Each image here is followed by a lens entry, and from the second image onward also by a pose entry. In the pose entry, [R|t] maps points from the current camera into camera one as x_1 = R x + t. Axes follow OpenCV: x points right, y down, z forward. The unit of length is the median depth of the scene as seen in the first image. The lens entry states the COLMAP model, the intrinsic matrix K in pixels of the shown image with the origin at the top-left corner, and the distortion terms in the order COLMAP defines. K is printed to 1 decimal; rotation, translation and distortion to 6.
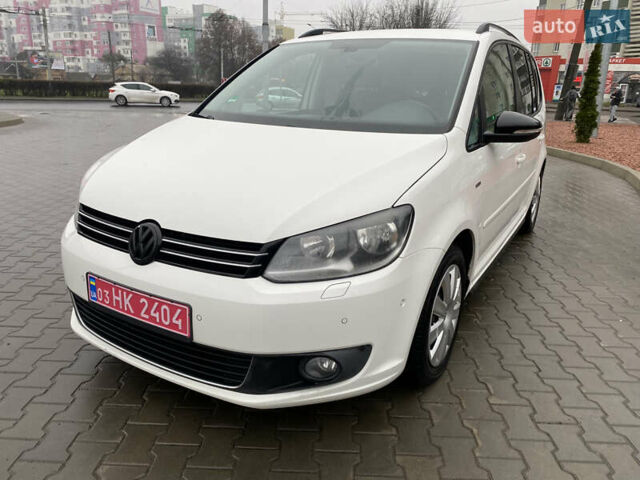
lens RADIAL K [[491.5, 0, 320.2], [0, 491.5, 239.3], [0, 0, 1]] dist [0.020799, -0.009250]
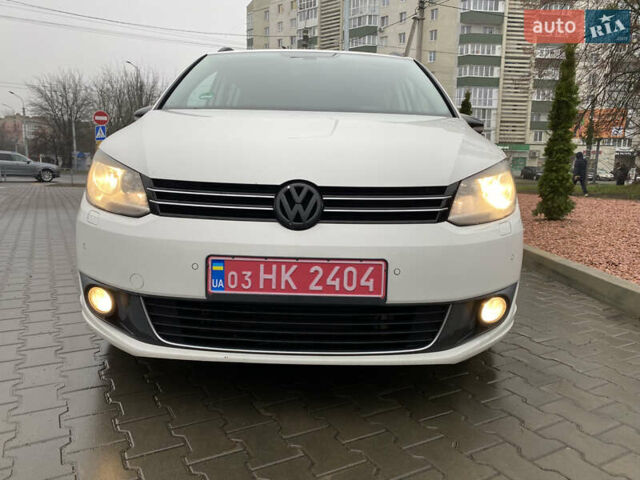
lens RADIAL K [[491.5, 0, 320.2], [0, 491.5, 239.3], [0, 0, 1]] dist [0.020799, -0.009250]
pose [[0.857352, -0.080885, 0.508335, -0.654003], [0.154465, 0.982490, -0.104187, 0.137720], [-0.491007, 0.167845, 0.854834, 0.224615]]
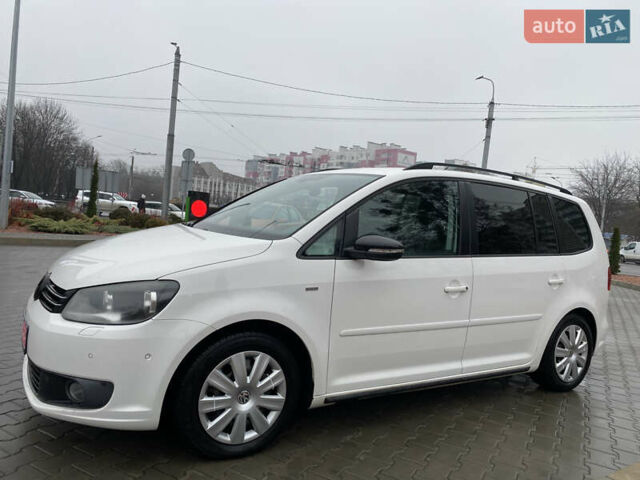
lens RADIAL K [[491.5, 0, 320.2], [0, 491.5, 239.3], [0, 0, 1]] dist [0.020799, -0.009250]
pose [[0.884708, 0.077683, -0.459628, 0.925775], [-0.203185, 0.951683, -0.230249, 0.038128], [0.419534, 0.297093, 0.857746, 0.016079]]
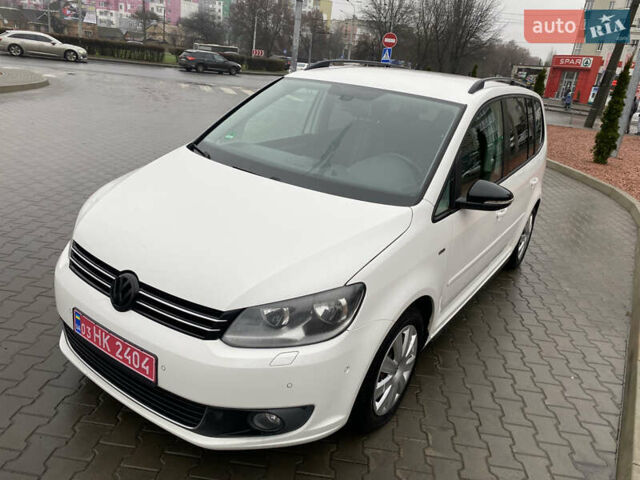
lens RADIAL K [[492.9, 0, 326.1], [0, 492.9, 247.0], [0, 0, 1]] dist [0.016567, -0.003530]
pose [[0.995001, 0.097990, -0.019242, 0.096805], [-0.096685, 0.993511, 0.059903, -0.176545], [0.024987, -0.057743, 0.998019, -0.090070]]
